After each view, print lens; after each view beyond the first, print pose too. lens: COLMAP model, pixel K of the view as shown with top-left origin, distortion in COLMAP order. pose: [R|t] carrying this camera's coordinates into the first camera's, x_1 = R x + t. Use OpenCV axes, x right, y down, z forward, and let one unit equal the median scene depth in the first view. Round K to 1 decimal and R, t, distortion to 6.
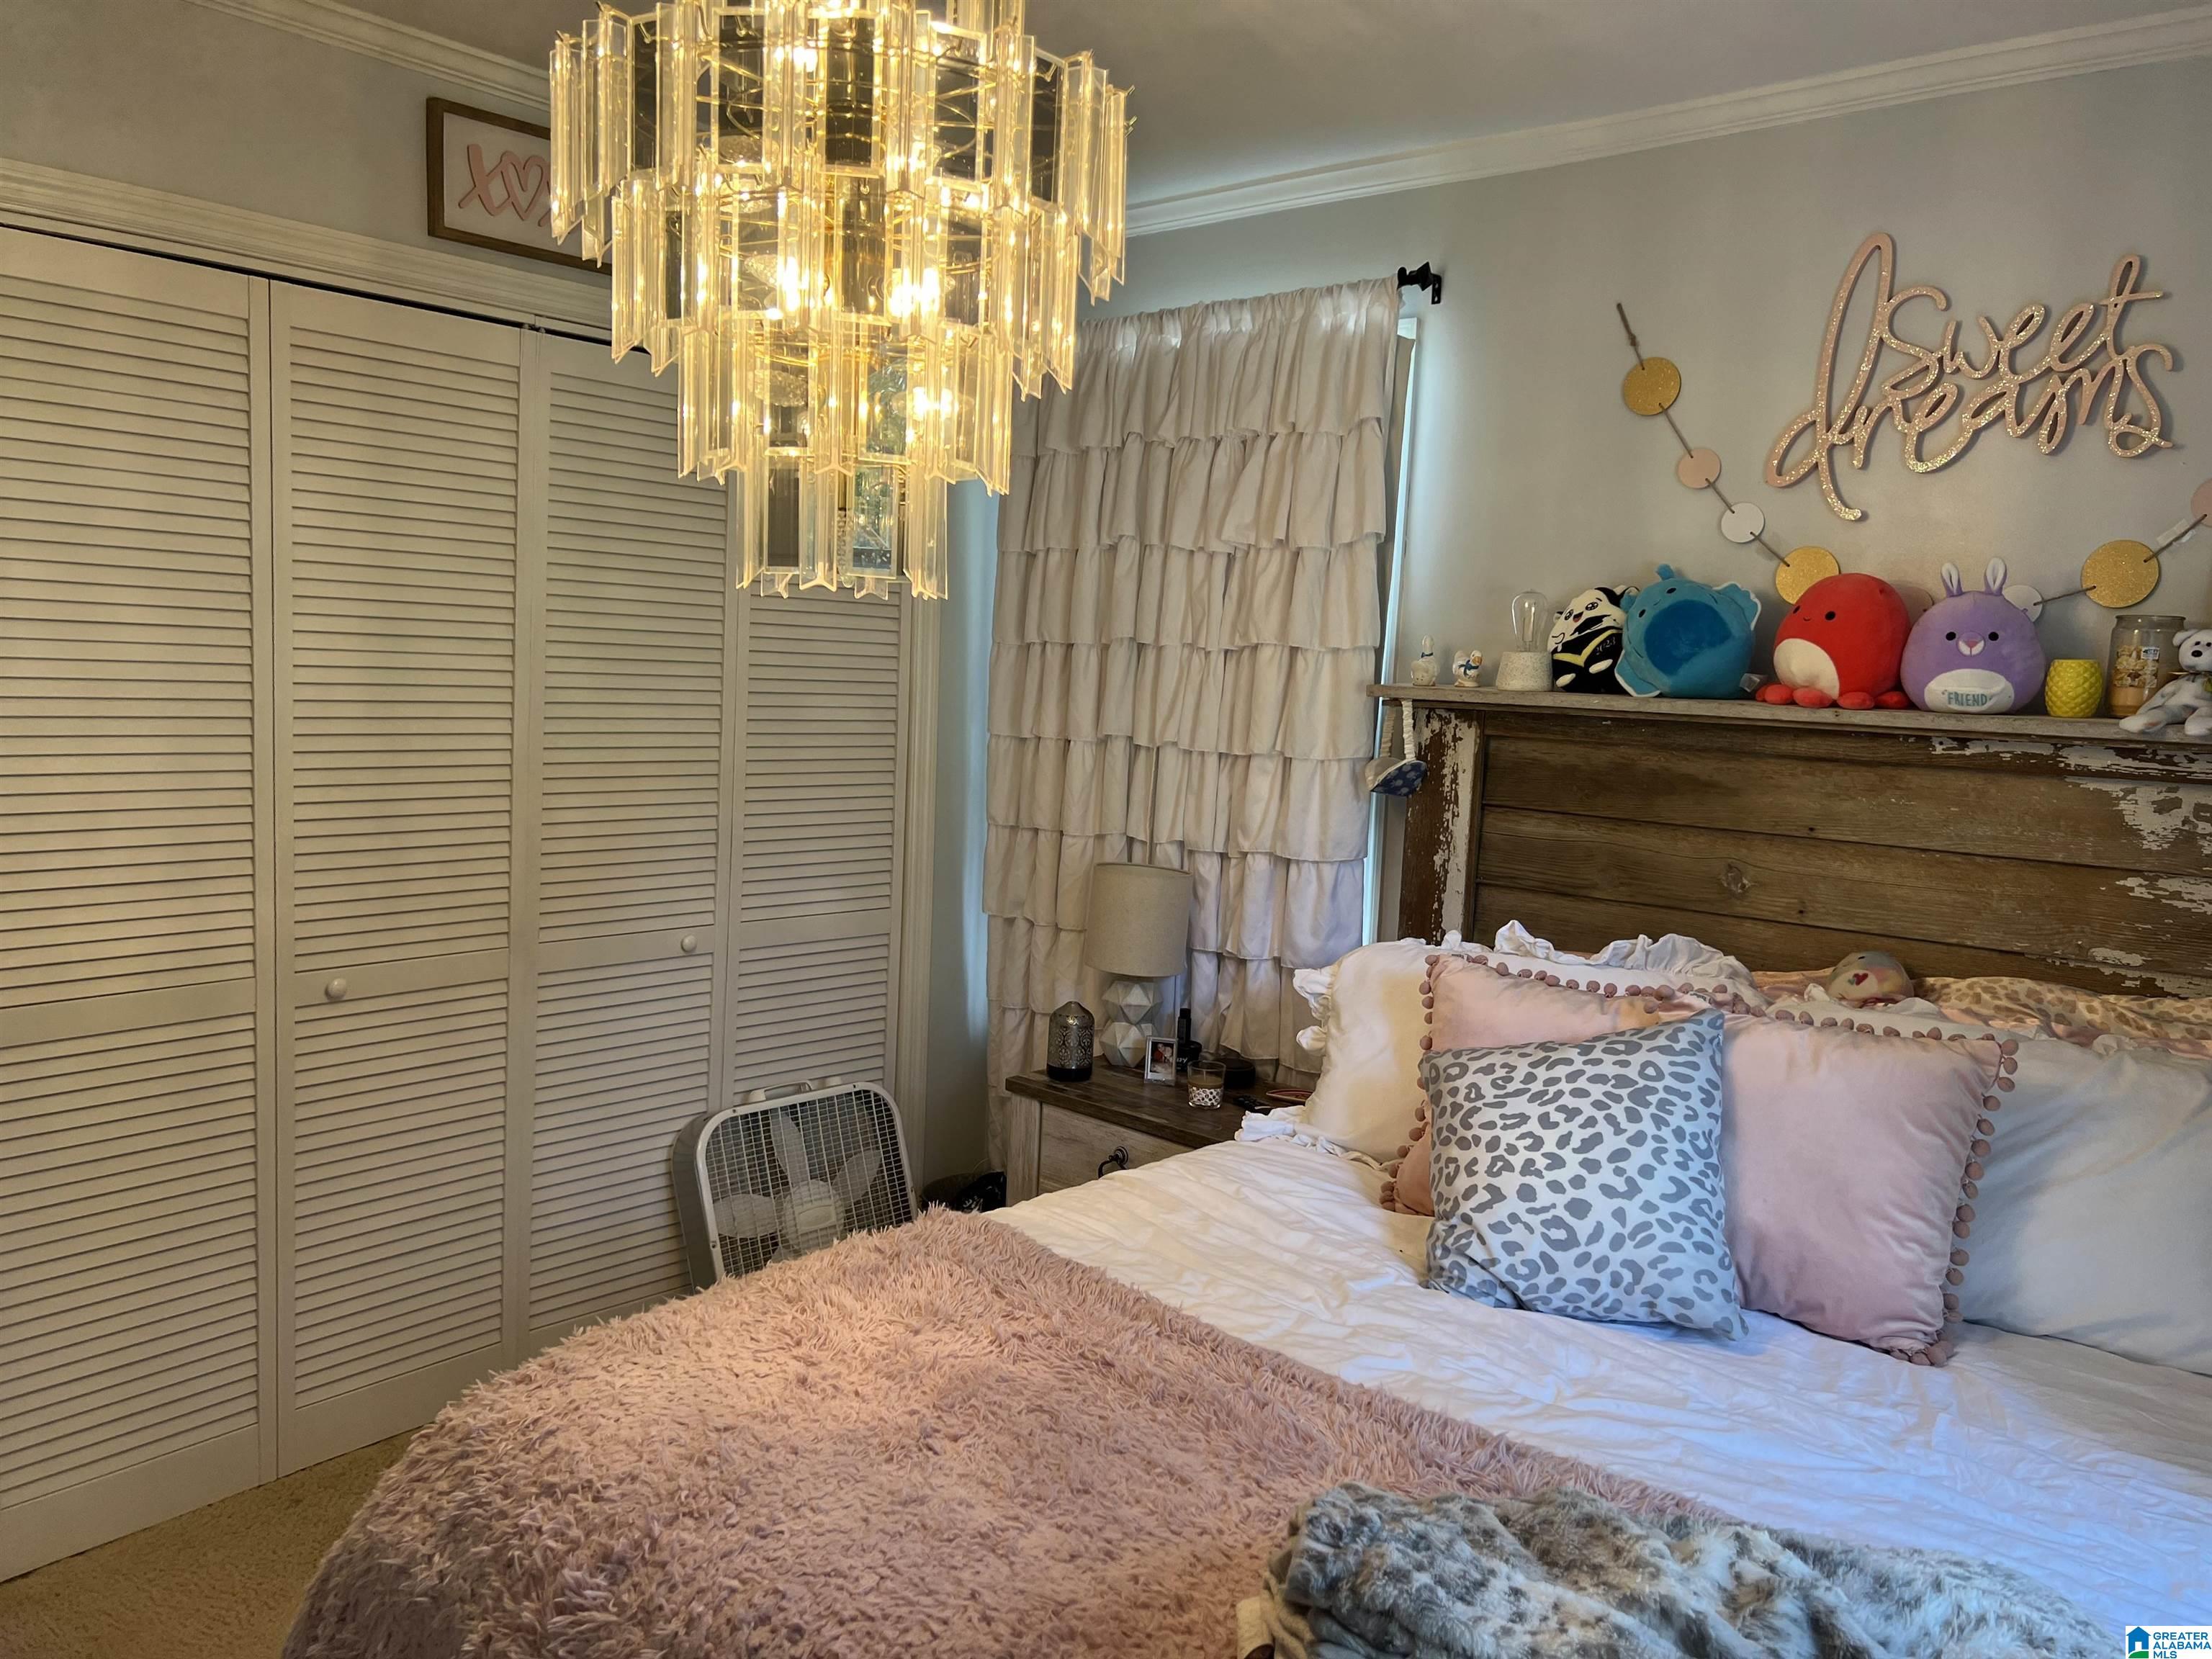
lens RADIAL K [[1646.4, 0, 1107.7], [0, 1646.4, 821.0], [0, 0, 1]] dist [0.066007, -0.084949]
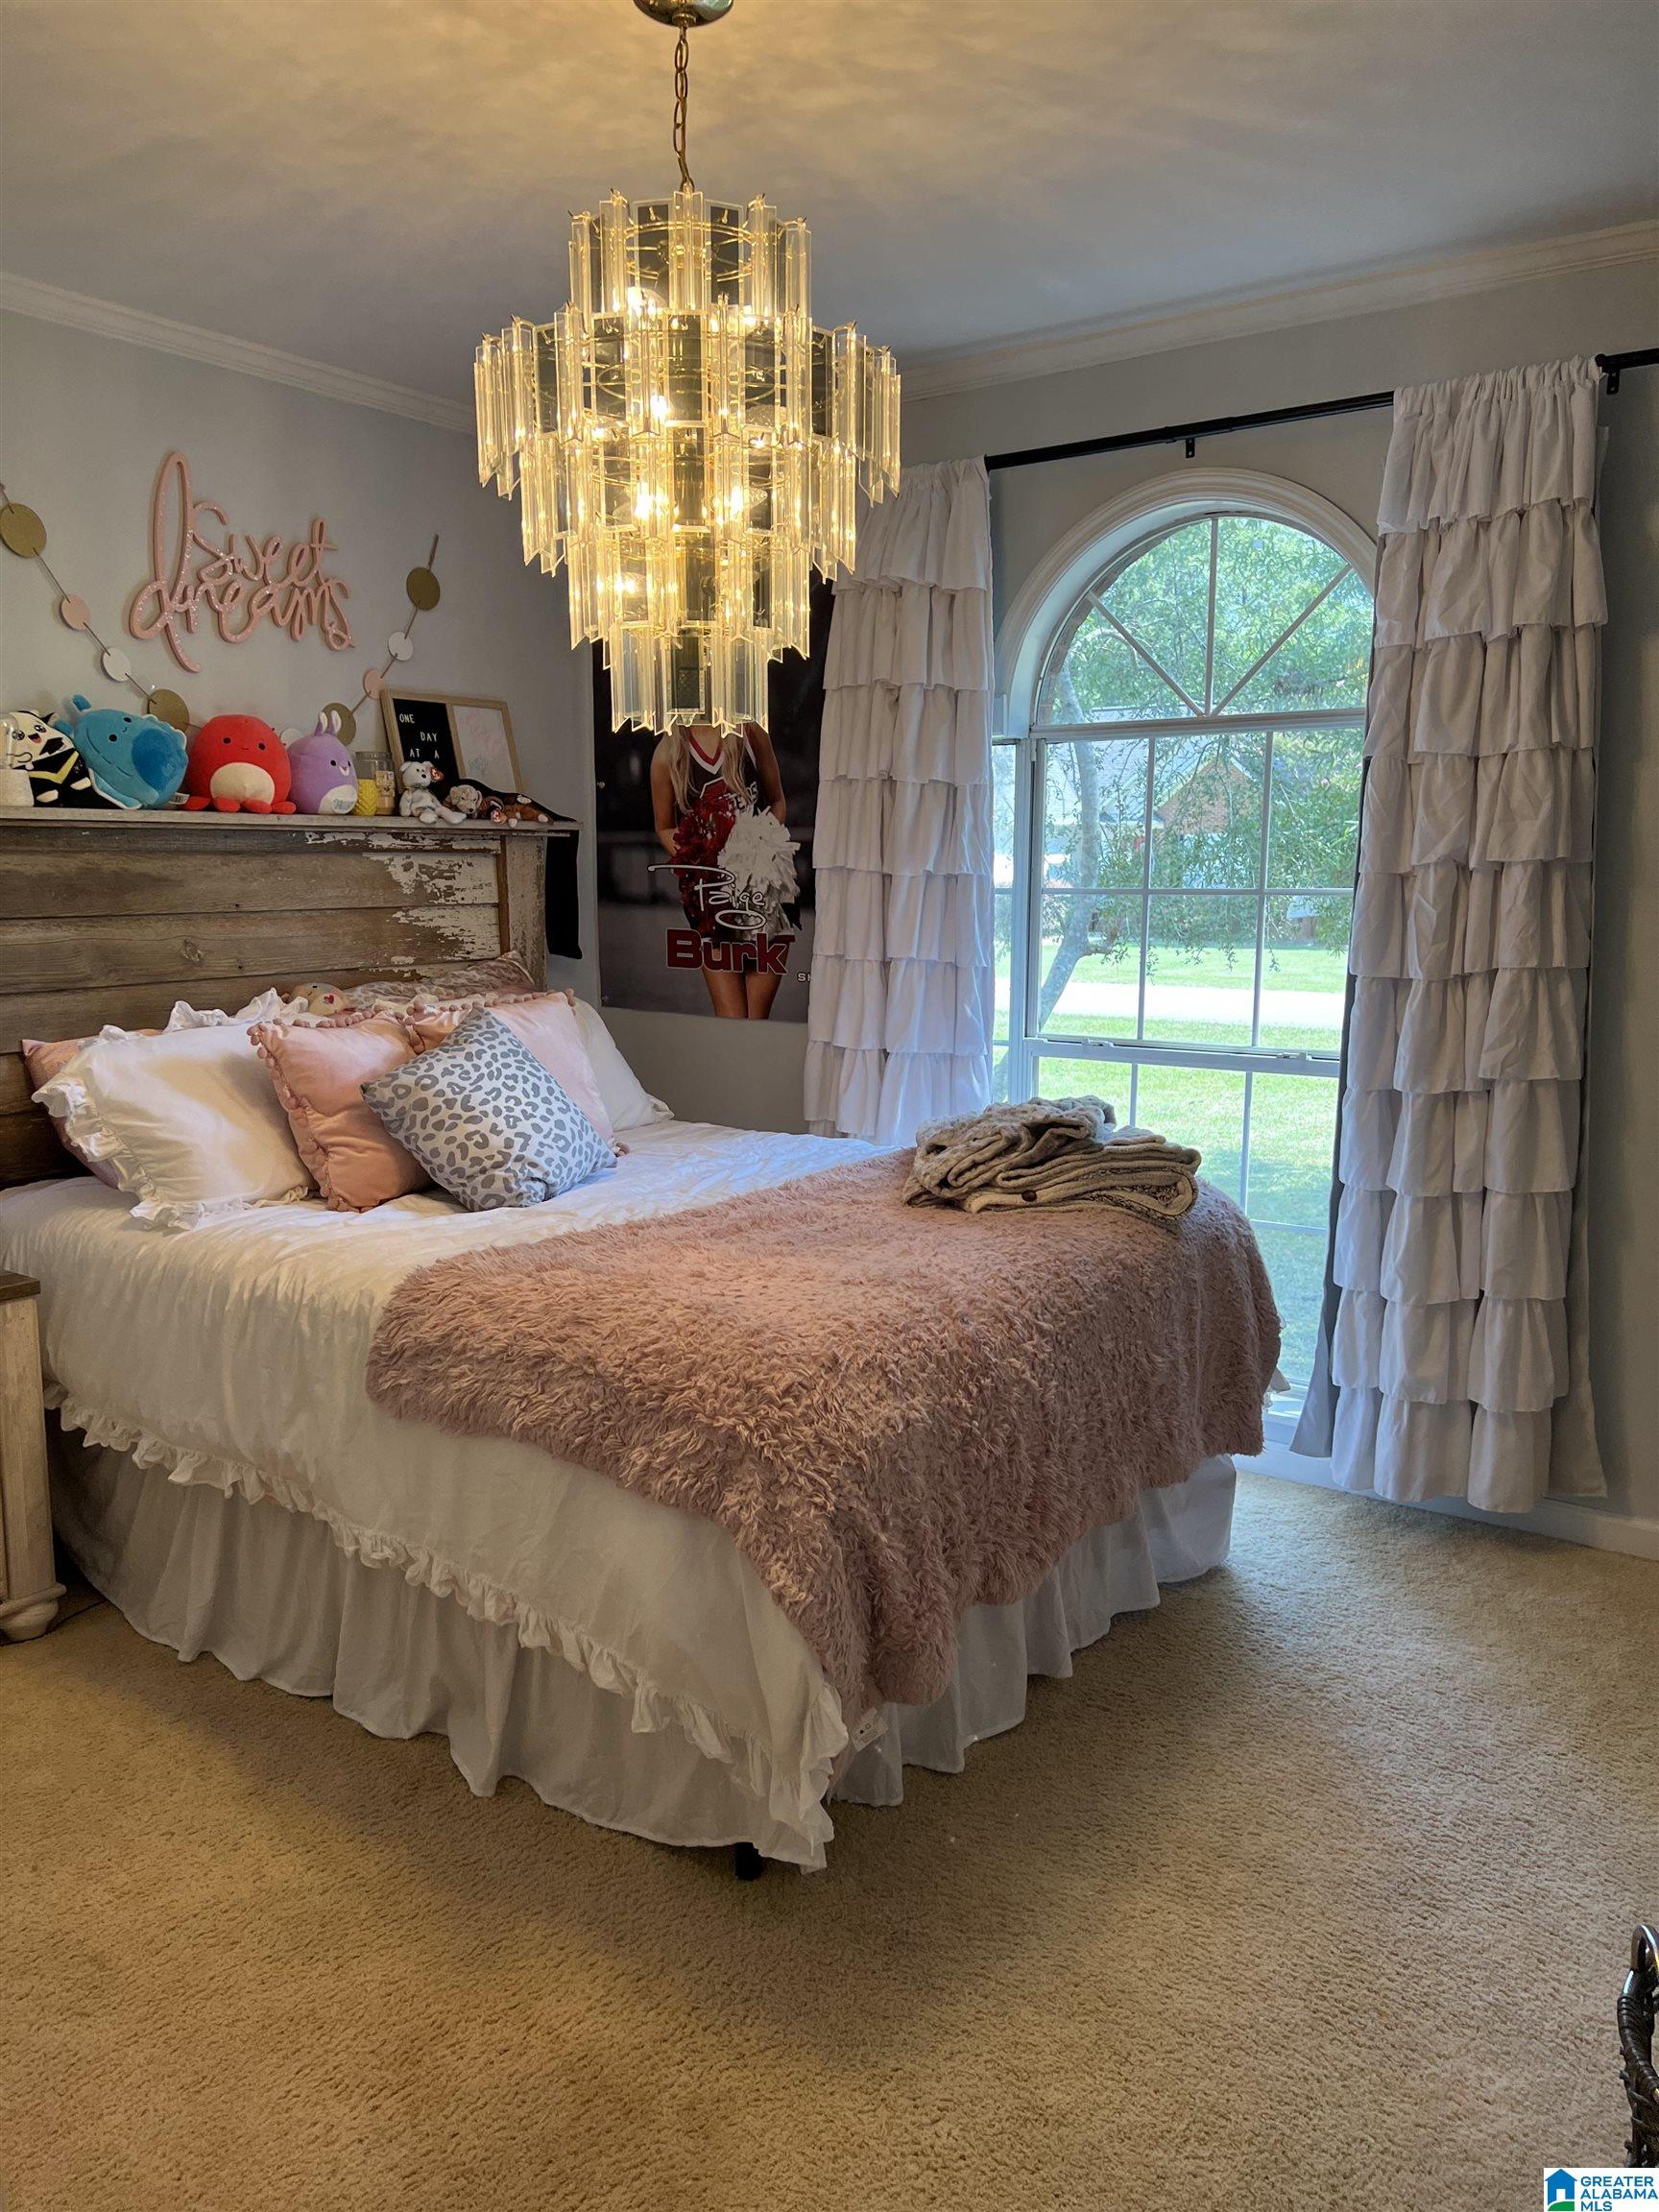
lens RADIAL K [[1646.4, 0, 828.8], [0, 1646.4, 1112.1], [0, 0, 1]] dist [0.066007, -0.084949]
pose [[-0.081177, -0.199126, 0.976606, -1.056175], [0.094291, 0.973911, 0.206414, -0.070338], [-0.992230, 0.108842, -0.060283, 0.672341]]
